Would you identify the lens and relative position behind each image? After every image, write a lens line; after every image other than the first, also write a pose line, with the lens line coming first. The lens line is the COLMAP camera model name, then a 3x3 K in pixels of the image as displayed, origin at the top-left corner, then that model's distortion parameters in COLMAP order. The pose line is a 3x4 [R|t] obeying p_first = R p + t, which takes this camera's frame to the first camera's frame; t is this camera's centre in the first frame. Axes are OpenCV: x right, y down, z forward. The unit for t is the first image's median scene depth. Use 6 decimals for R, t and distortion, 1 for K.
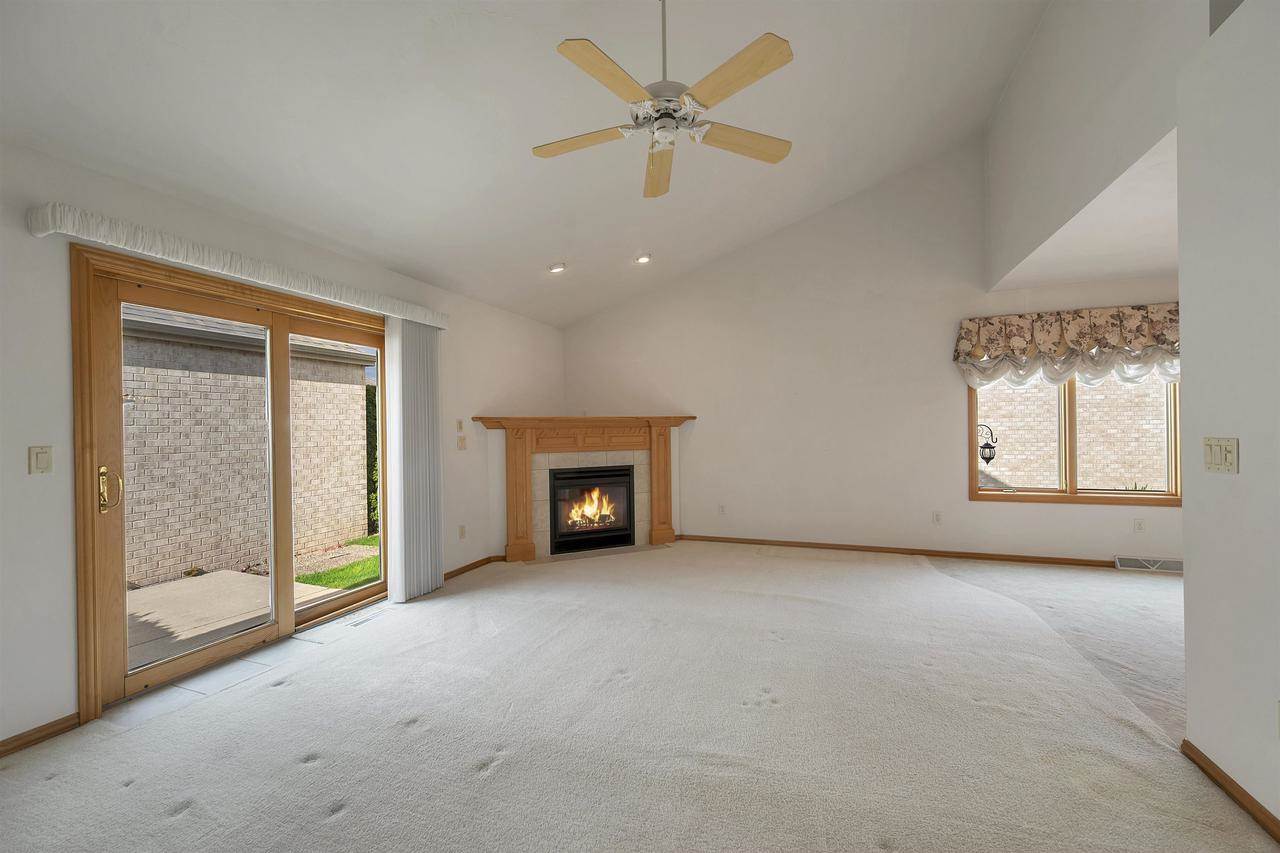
lens RADIAL K [[516.3, 0, 640.0], [0, 516.3, 429.0], [0, 0, 1]] dist [-0.001374, 0.001156]
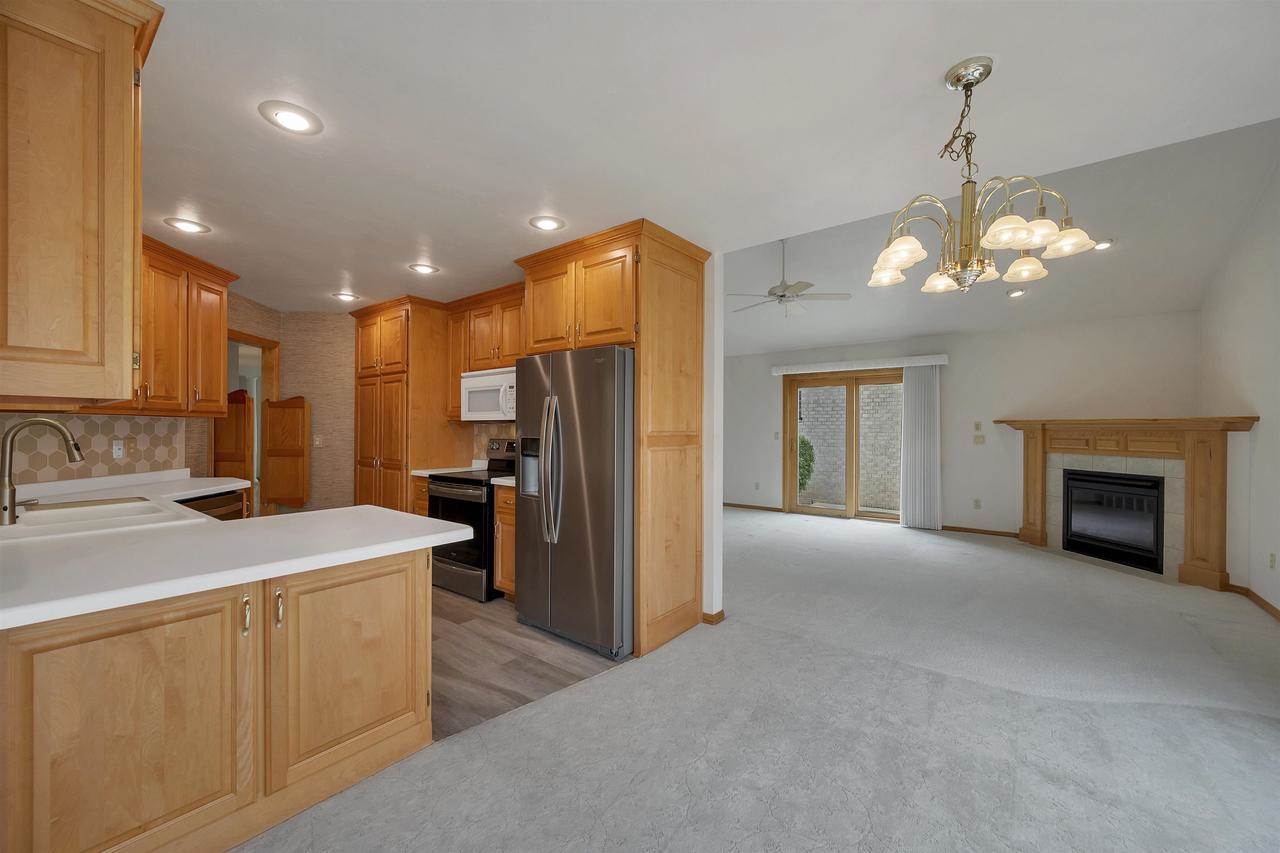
lens RADIAL K [[516.3, 0, 645.4], [0, 516.3, 430.0], [0, 0, 1]] dist [-0.001374, 0.001156]
pose [[-0.284463, 0.019043, -0.958498, 1.200303], [0.000595, 0.999806, 0.019688, -0.025372], [0.958687, 0.005030, -0.284419, 0.528852]]
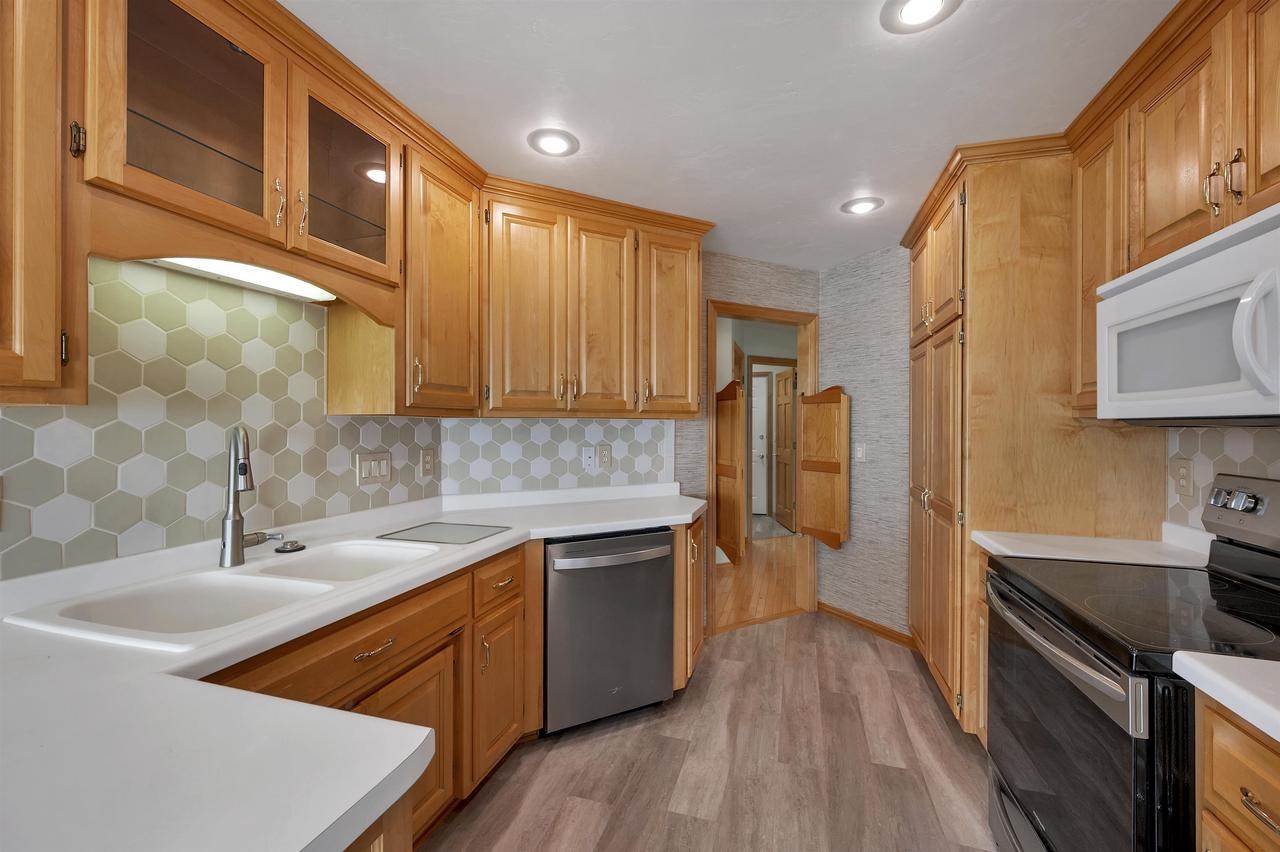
lens RADIAL K [[518.4, 0, 638.7], [0, 518.4, 420.1], [0, 0, 1]] dist [-0.000972, 0.000278]
pose [[-0.996831, 0.013222, -0.078439, 0.912383], [0.013680, 0.999892, -0.005310, -0.025725], [0.078360, -0.006366, -0.996905, 0.364458]]
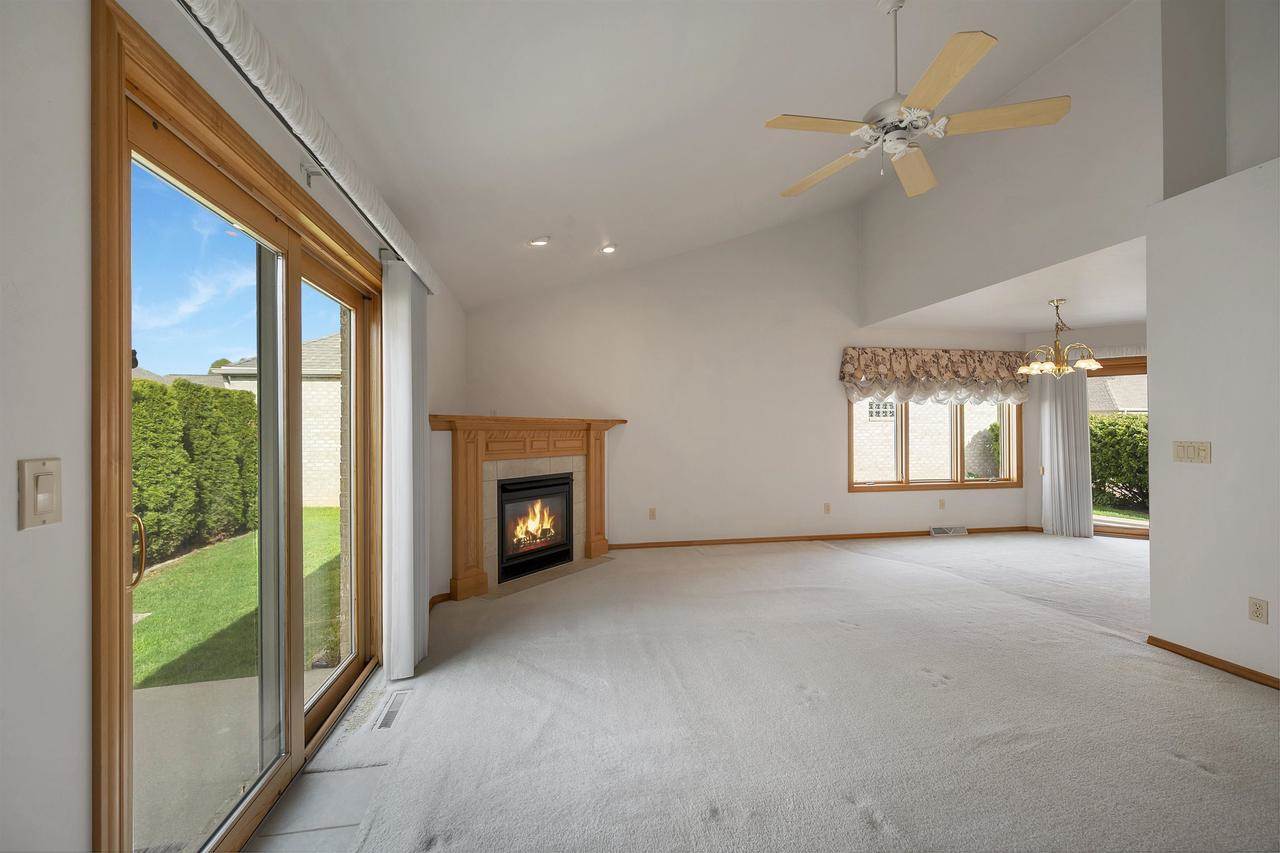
lens RADIAL K [[516.3, 0, 645.4], [0, 516.3, 428.3], [0, 0, 1]] dist [-0.001374, 0.001156]
pose [[0.857060, 0.014868, 0.515001, -0.442515], [-0.008852, 0.999861, -0.014133, 0.005516], [-0.515140, 0.007554, 0.857073, 0.188743]]
